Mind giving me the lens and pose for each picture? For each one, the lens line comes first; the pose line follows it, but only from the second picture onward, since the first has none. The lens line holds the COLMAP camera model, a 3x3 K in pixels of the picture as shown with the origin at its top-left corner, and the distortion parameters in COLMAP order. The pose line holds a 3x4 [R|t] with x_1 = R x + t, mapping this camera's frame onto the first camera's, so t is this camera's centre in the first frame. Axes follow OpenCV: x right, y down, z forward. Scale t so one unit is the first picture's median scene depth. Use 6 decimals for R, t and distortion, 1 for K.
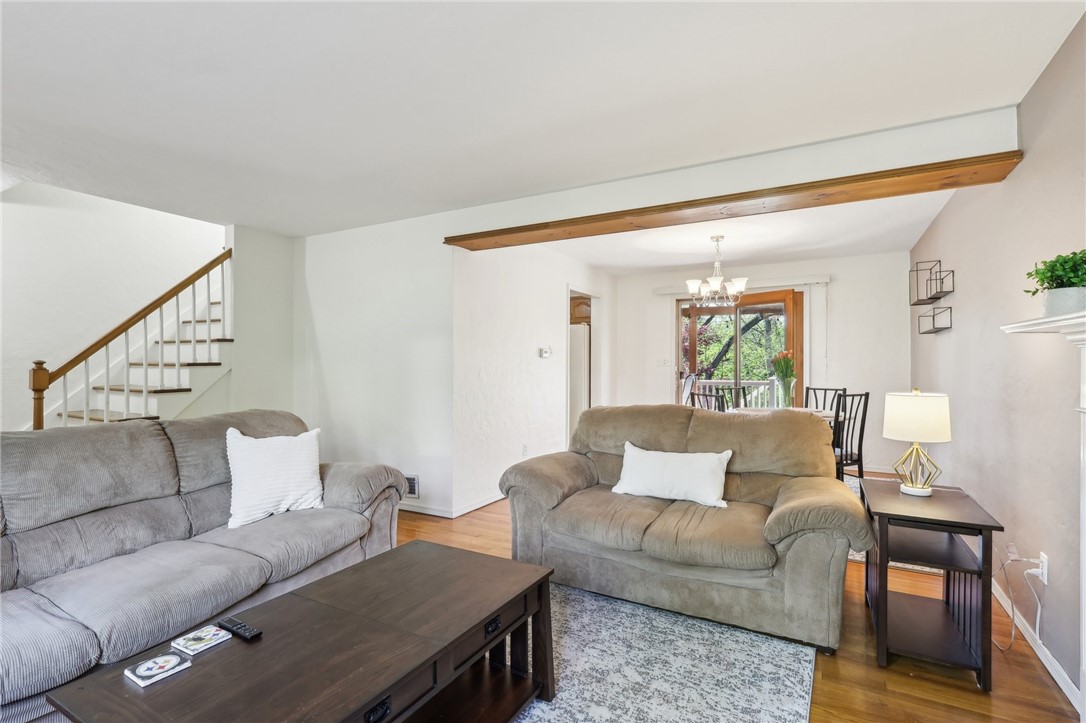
lens RADIAL K [[516.1, 0, 542.1], [0, 516.1, 358.6], [0, 0, 1]] dist [0.005175, 0.000698]
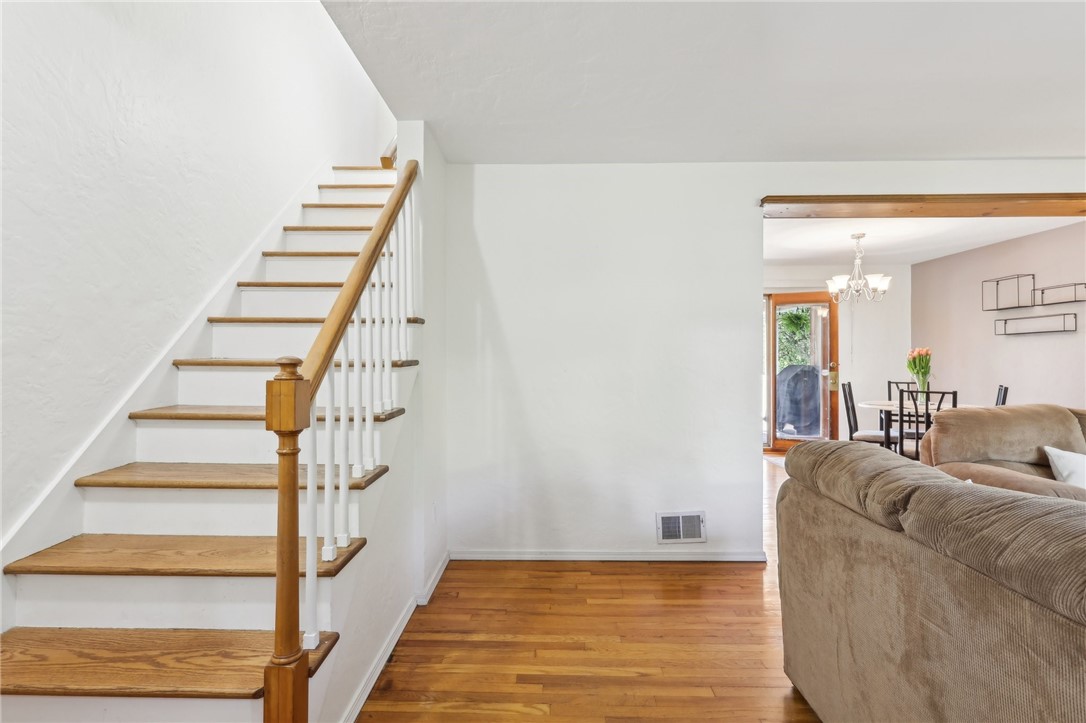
lens RADIAL K [[516.1, 0, 542.1], [0, 516.1, 358.6], [0, 0, 1]] dist [0.005175, 0.000698]
pose [[0.883928, -0.000527, 0.467623, -0.797192], [-0.004834, 0.999936, 0.010263, -0.000436], [-0.467598, -0.011332, 0.883869, 0.455503]]
